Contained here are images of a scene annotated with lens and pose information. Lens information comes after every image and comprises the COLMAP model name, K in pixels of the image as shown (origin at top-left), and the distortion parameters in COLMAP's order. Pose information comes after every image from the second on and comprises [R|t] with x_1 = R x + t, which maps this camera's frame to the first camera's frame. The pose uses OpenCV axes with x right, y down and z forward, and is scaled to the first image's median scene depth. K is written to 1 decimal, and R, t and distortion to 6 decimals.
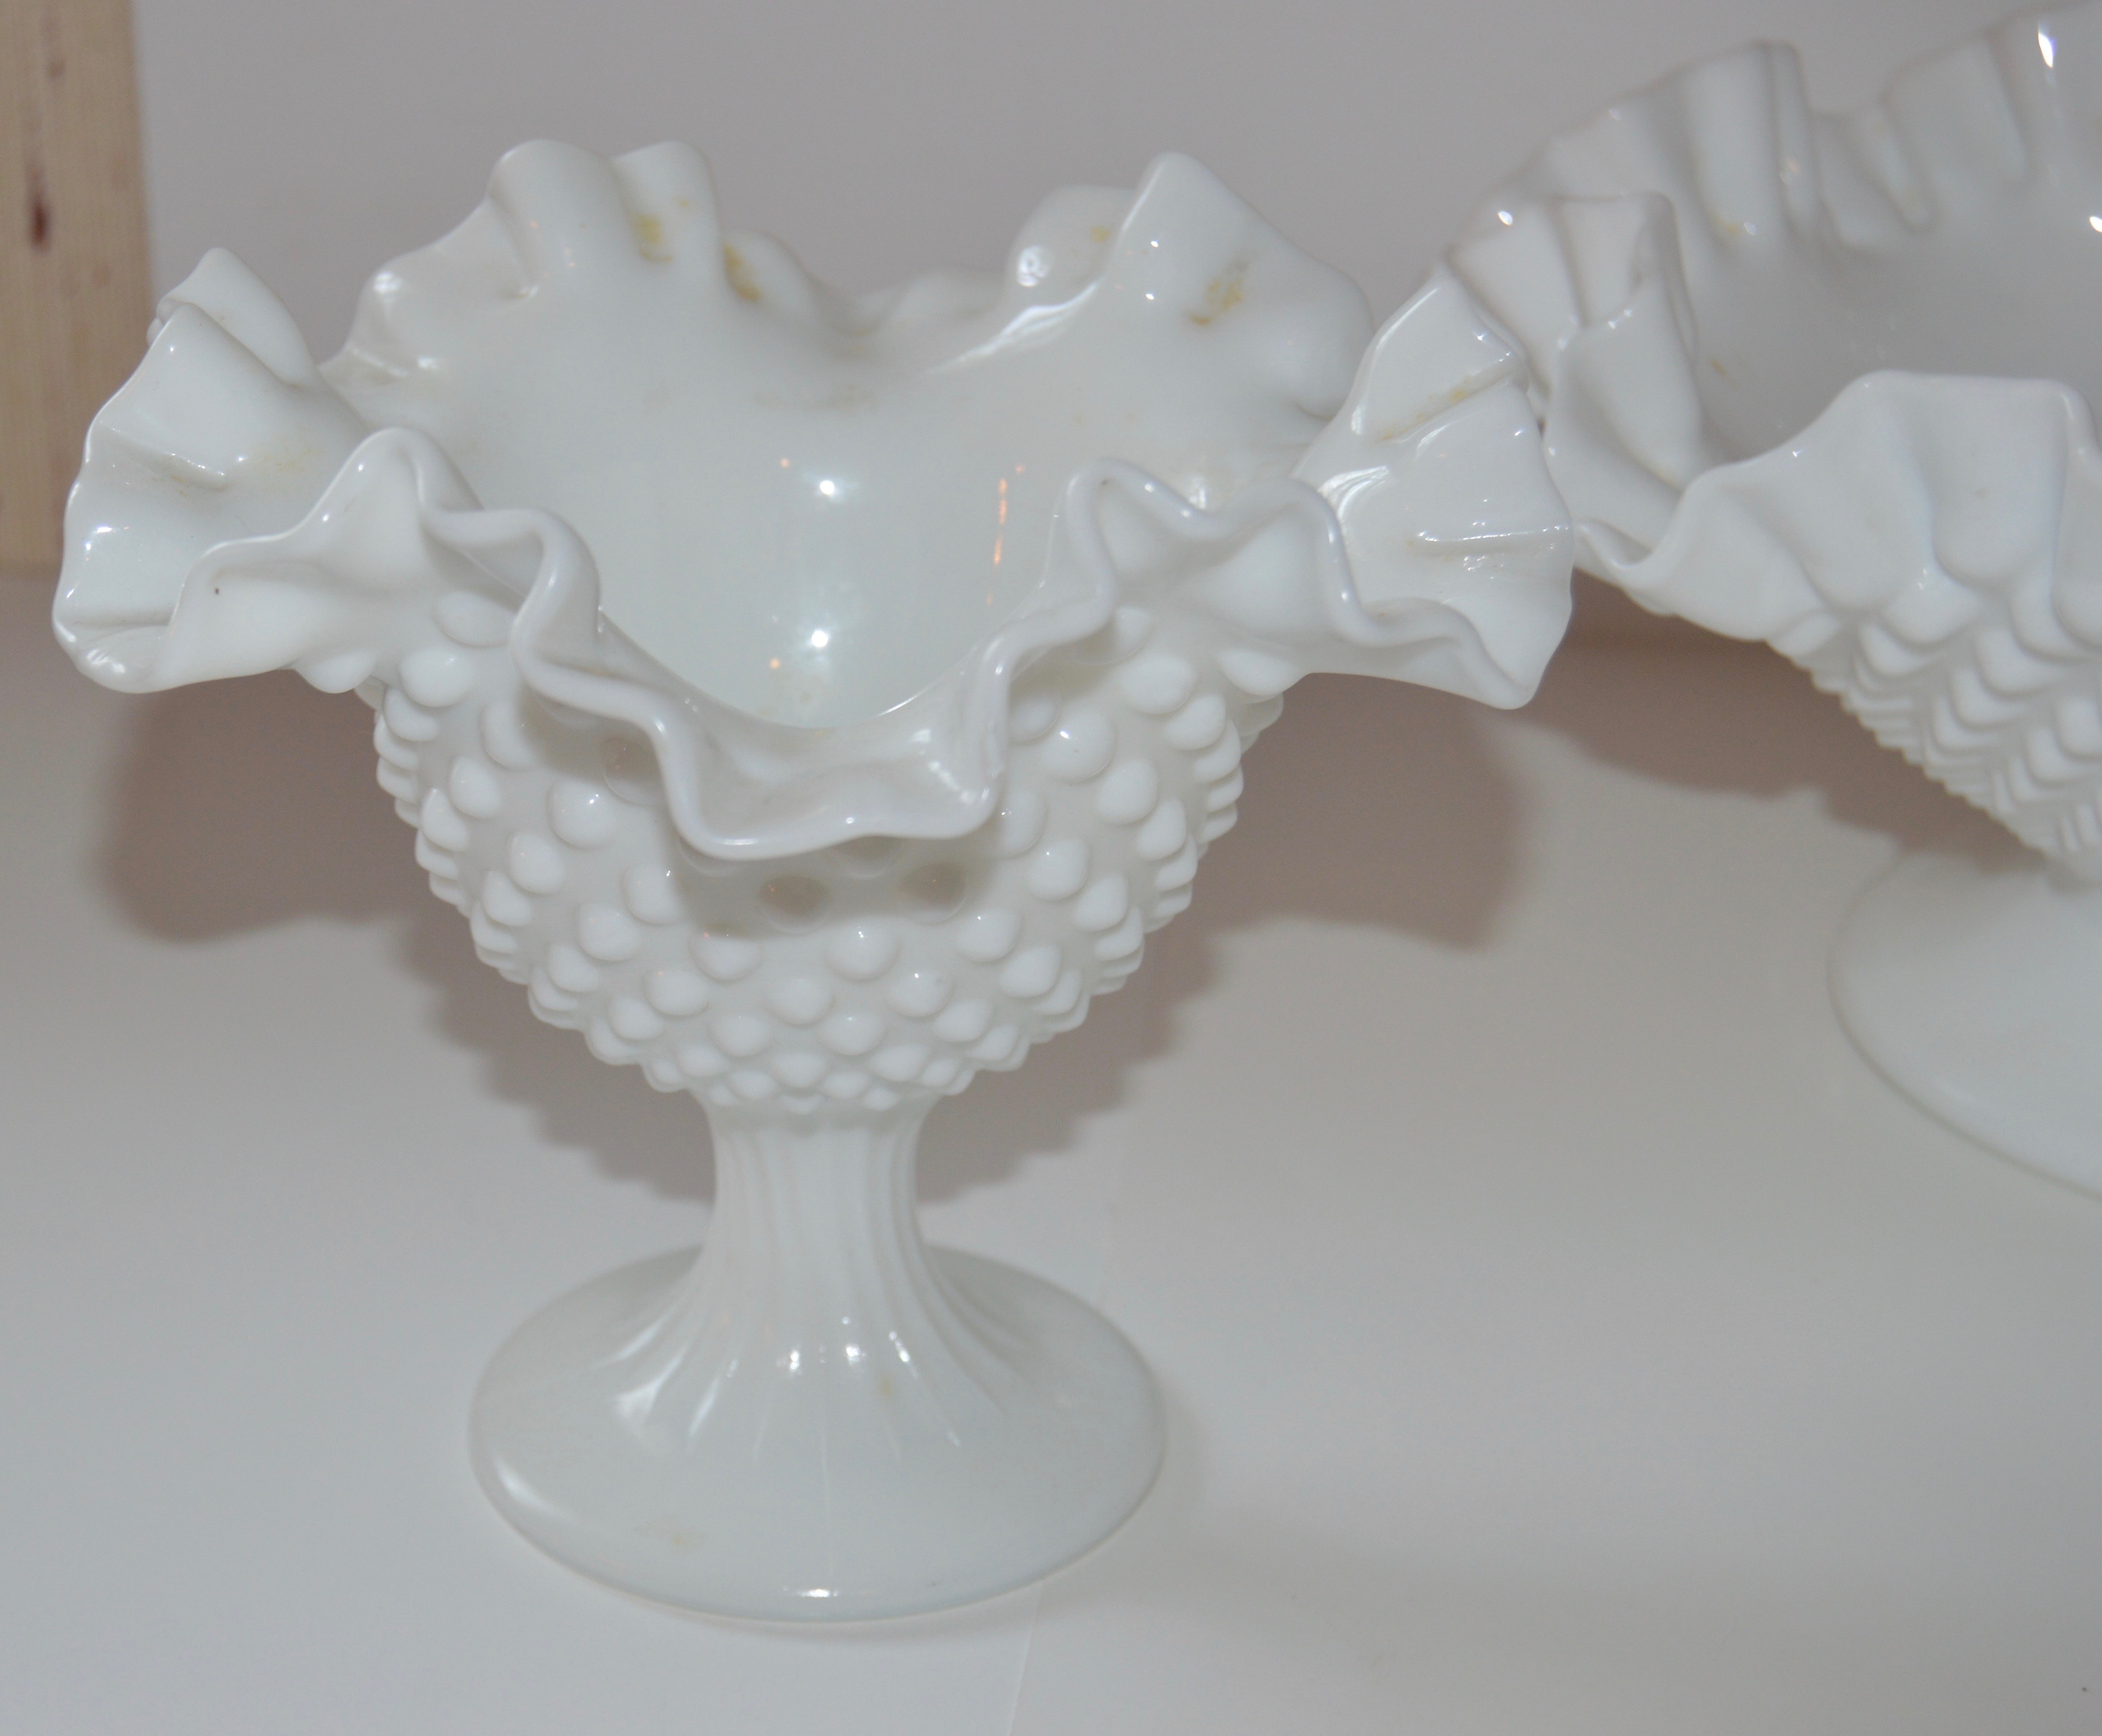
lens RADIAL K [[3990.4, 0, 1050.2], [0, 3990.4, 633.0], [0, 0, 1]] dist [0.025380, 0.024401]
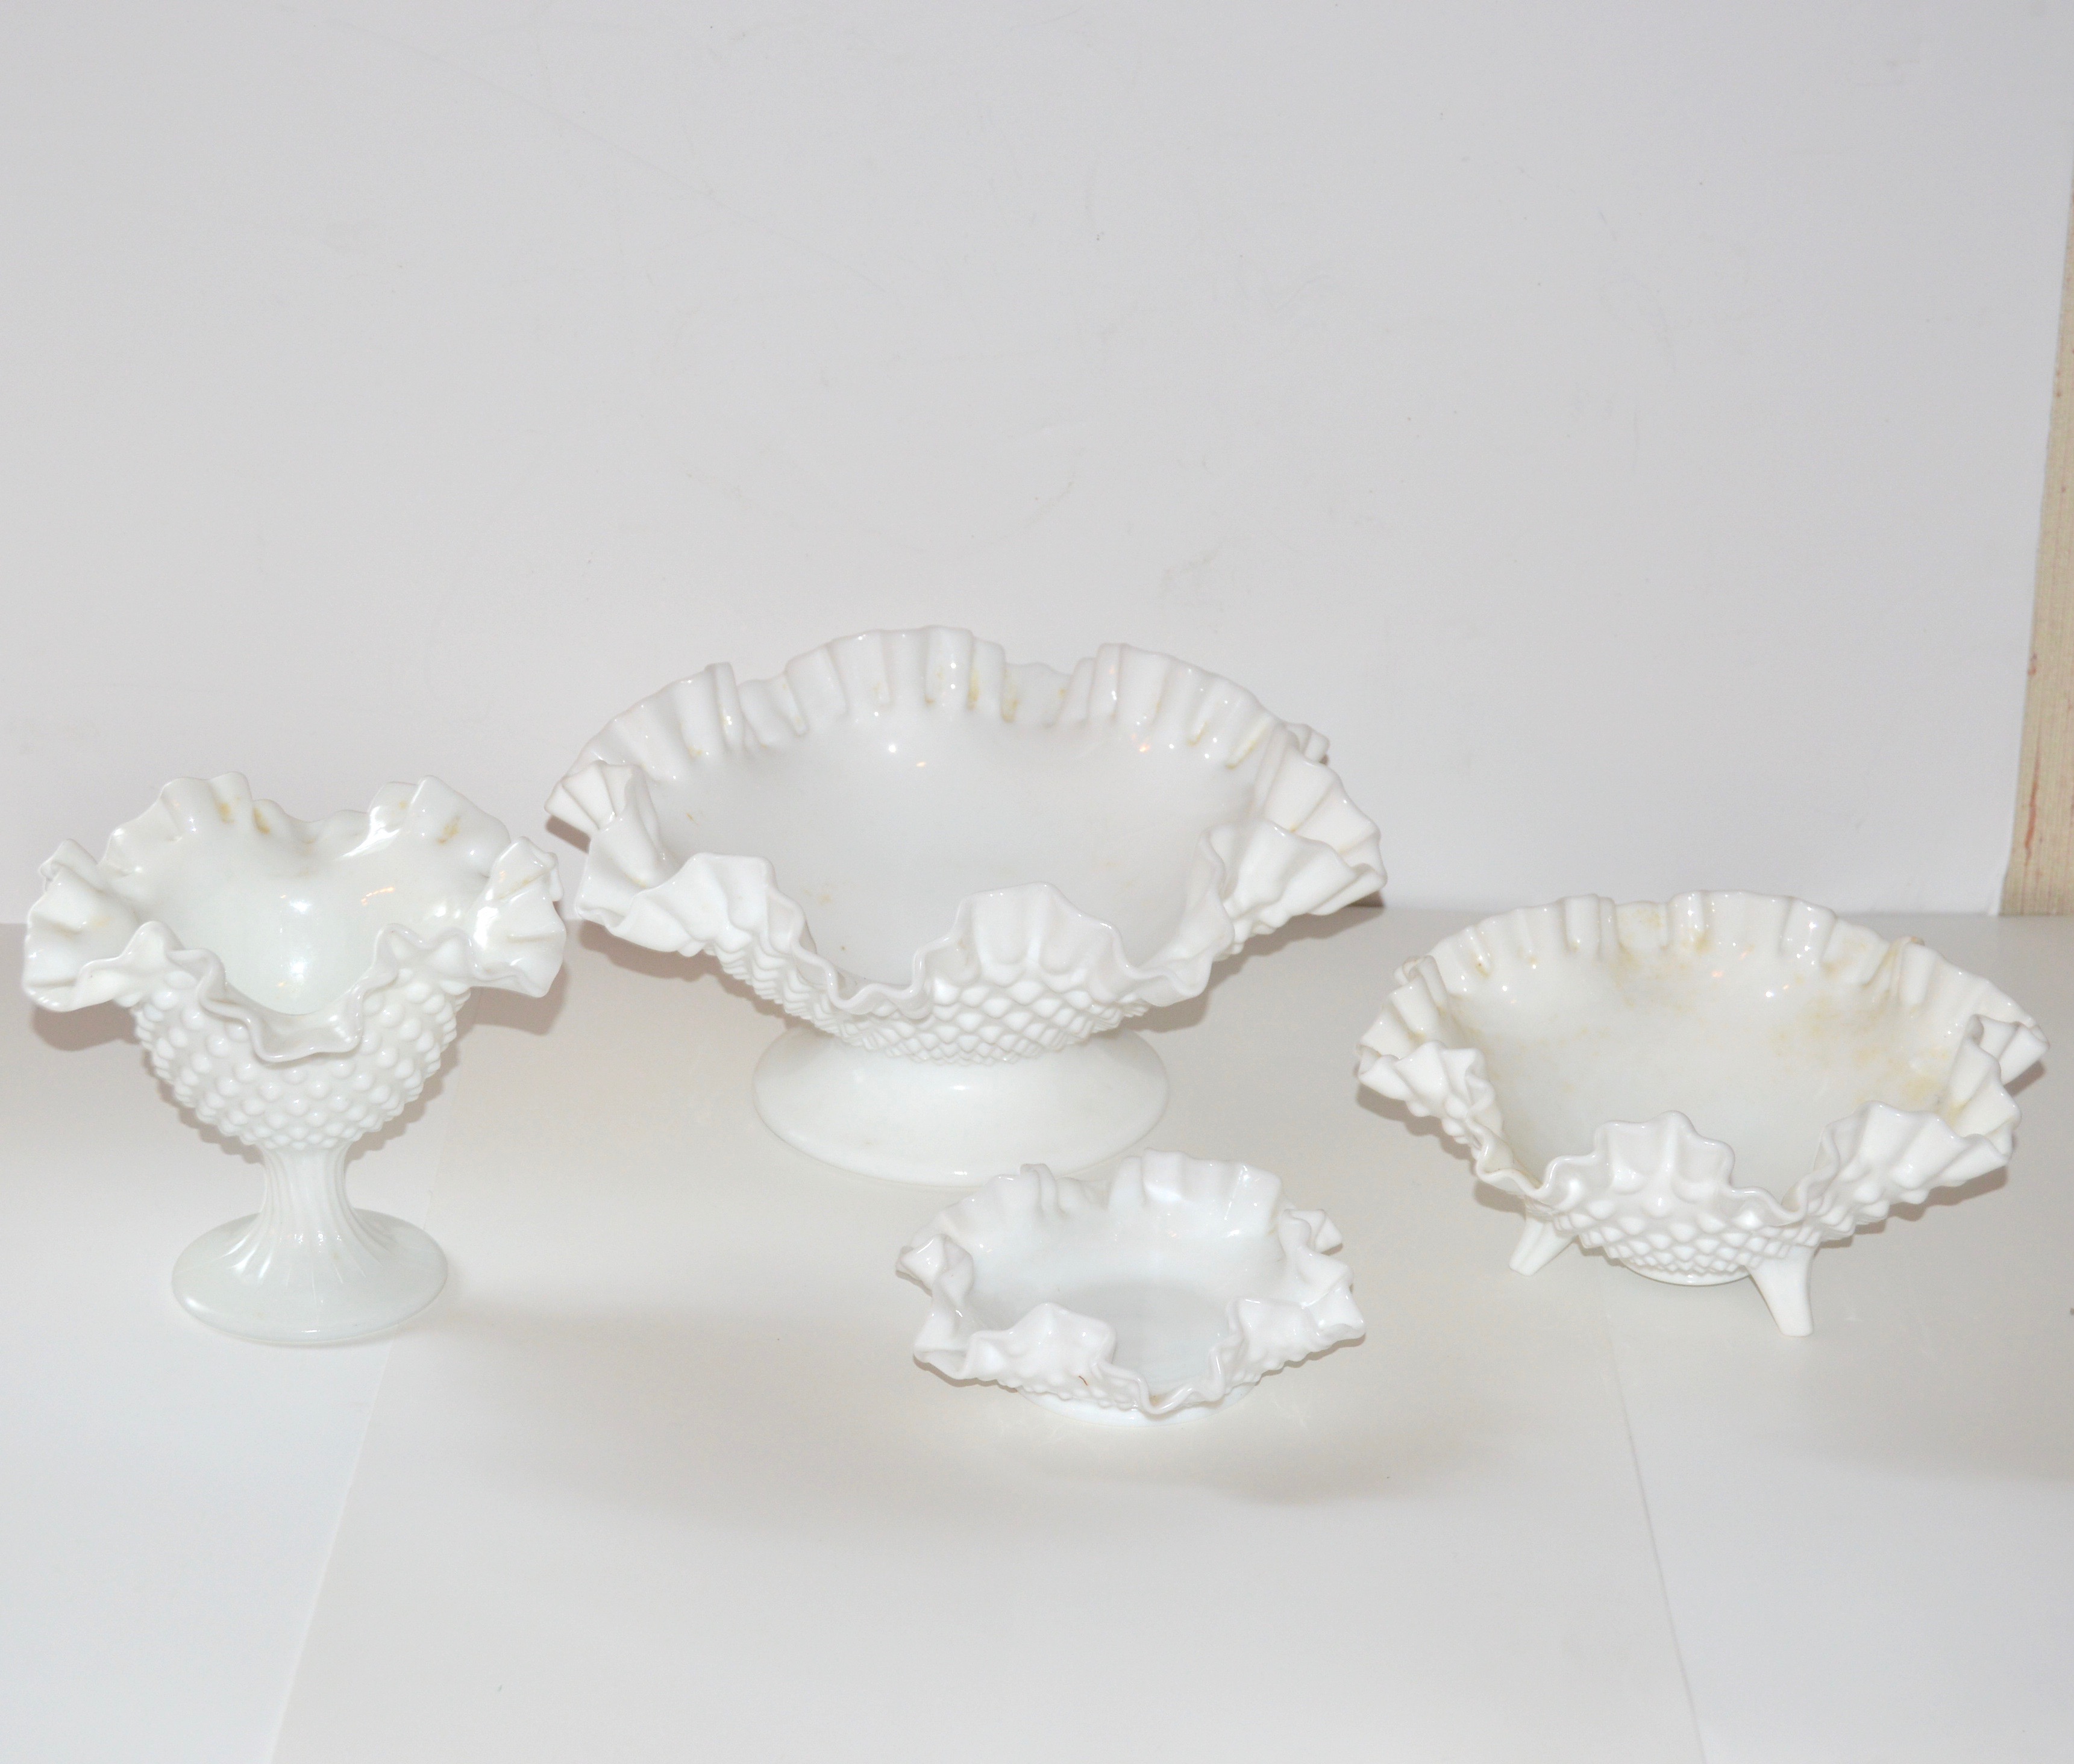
lens RADIAL K [[4238.6, 0, 1037.0], [0, 4238.6, 882.0], [0, 0, 1]] dist [-0.022604, -0.246037]
pose [[0.992169, -0.036295, 0.119513, 0.093225], [0.031574, 0.998653, 0.041163, -0.156830], [-0.120846, -0.037067, 0.991979, -1.819881]]
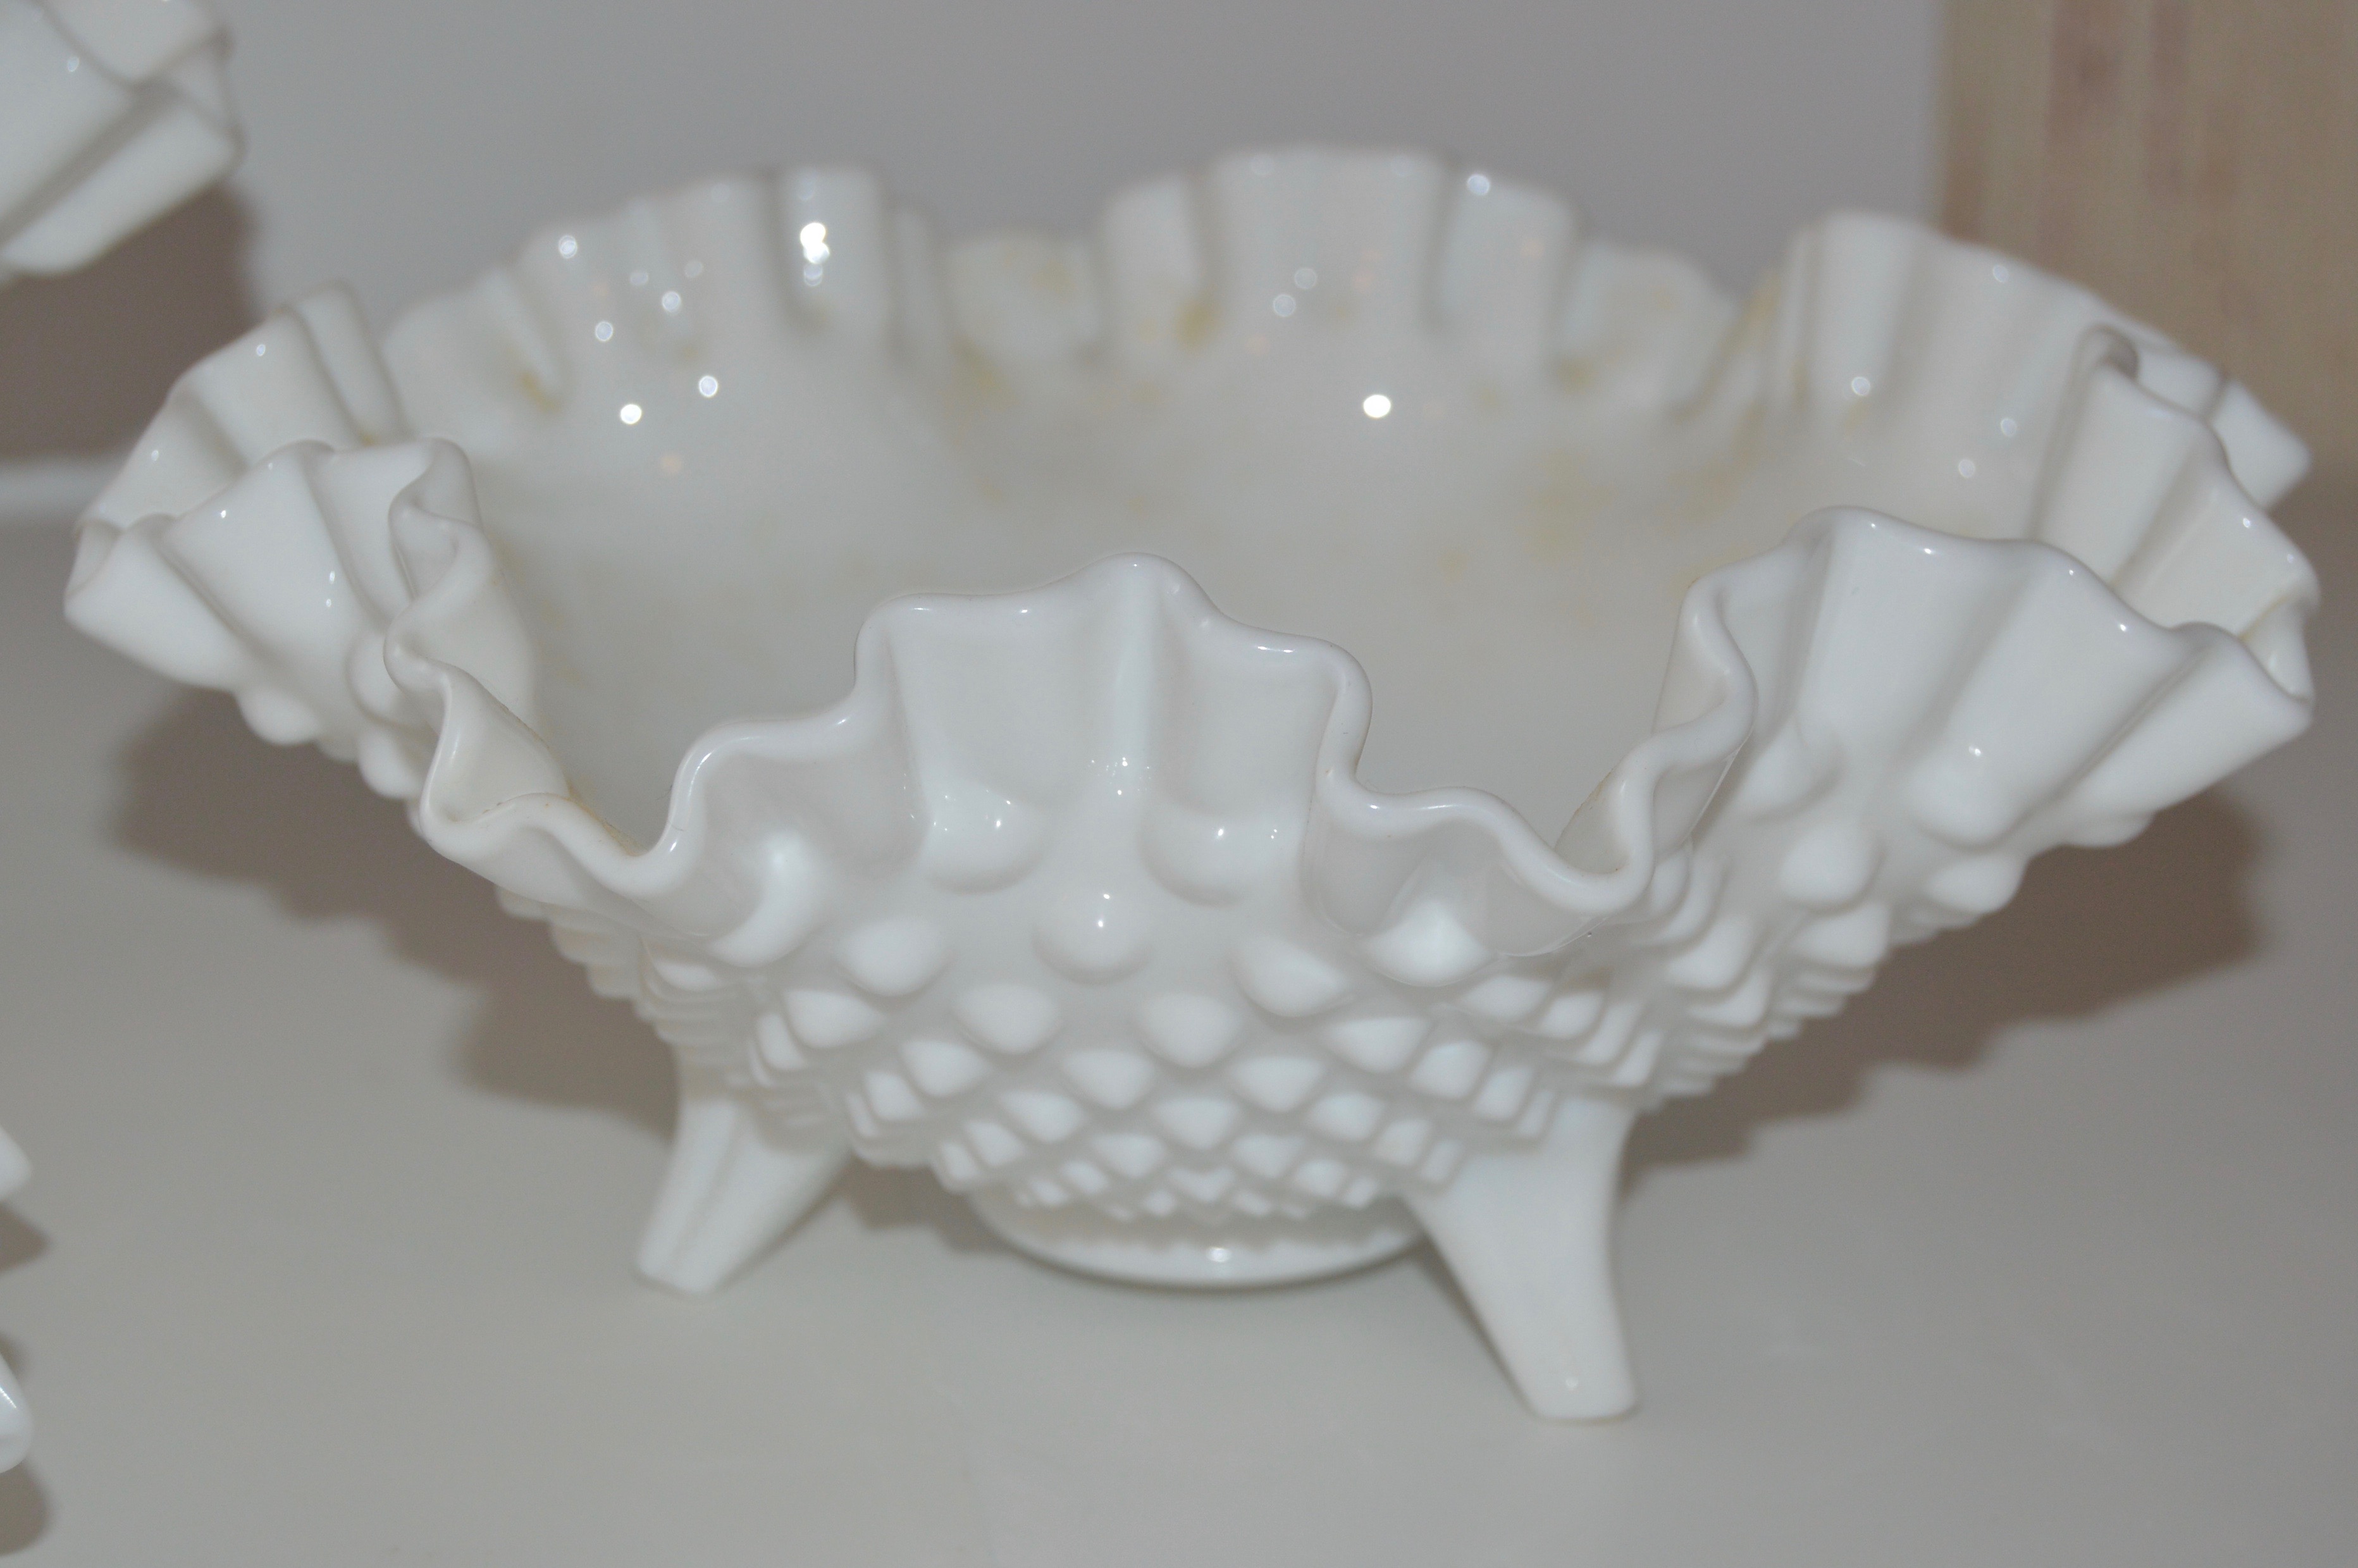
lens RADIAL K [[4951.1, 0, 1120.0], [0, 4951.1, 783.7], [0, 0, 1]] dist [0.038659, 0.267058]
pose [[0.961719, -0.061833, 0.266970, 0.568886], [0.075919, 0.996197, -0.042754, 0.180357], [-0.263311, 0.061386, 0.962756, -0.057794]]
